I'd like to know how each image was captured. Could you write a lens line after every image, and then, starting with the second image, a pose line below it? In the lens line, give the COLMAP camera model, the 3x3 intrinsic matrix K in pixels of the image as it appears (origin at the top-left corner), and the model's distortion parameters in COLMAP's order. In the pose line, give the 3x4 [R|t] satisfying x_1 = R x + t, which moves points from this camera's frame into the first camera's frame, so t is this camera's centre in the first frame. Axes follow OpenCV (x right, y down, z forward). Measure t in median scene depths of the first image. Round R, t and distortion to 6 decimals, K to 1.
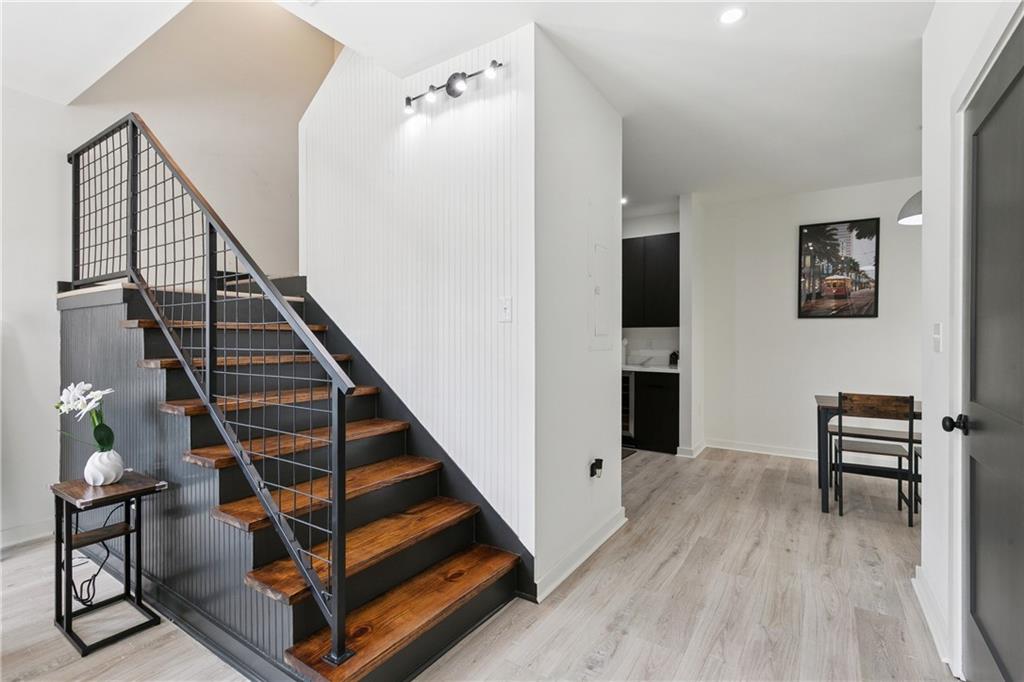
lens RADIAL K [[452.6, 0, 513.4], [0, 452.6, 339.6], [0, 0, 1]] dist [-0.002826, -0.000039]
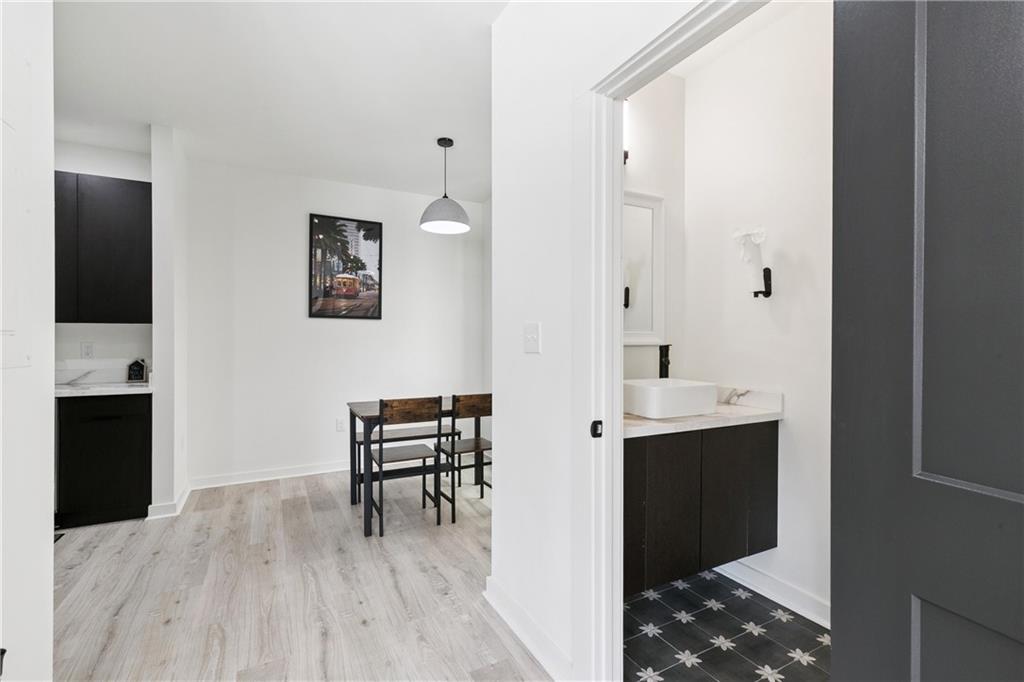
lens RADIAL K [[452.6, 0, 512.0], [0, 452.6, 339.5], [0, 0, 1]] dist [-0.002826, -0.000039]
pose [[0.472069, -0.002796, 0.881557, 0.037503], [0.007086, 0.999975, -0.000622, -0.000440], [-0.881533, 0.006540, 0.472077, 0.249836]]
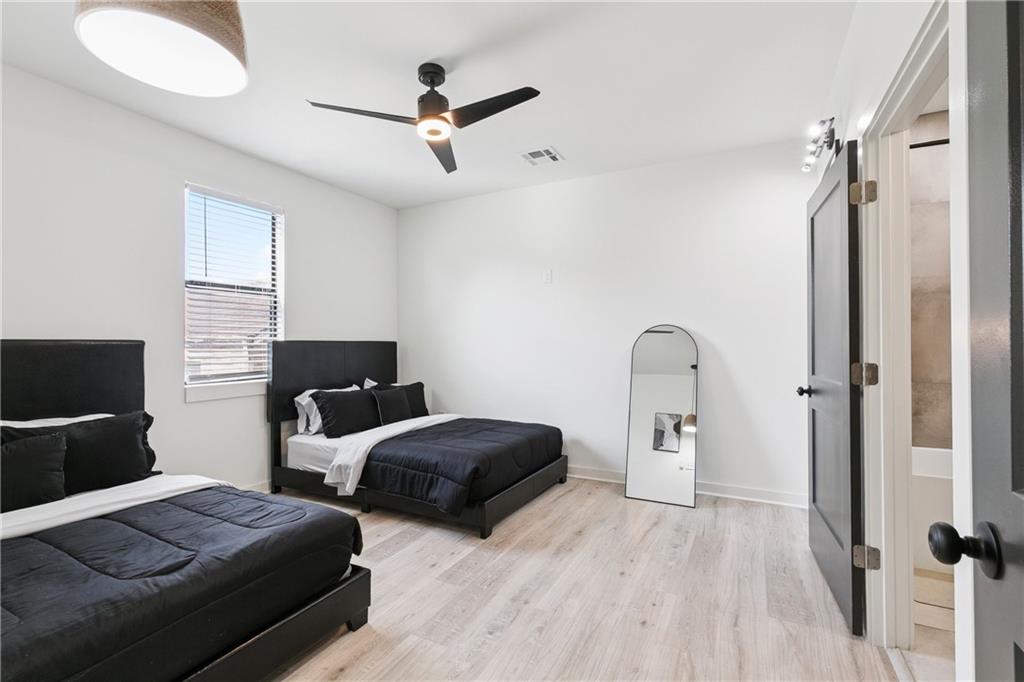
lens RADIAL K [[452.6, 0, 508.1], [0, 452.6, 341.8], [0, 0, 1]] dist [-0.002826, -0.000039]
pose [[0.995763, 0.009710, 0.091444, 0.092775], [-0.009894, 0.999950, 0.001560, -0.002672], [-0.091424, -0.002458, 0.995809, 0.330526]]
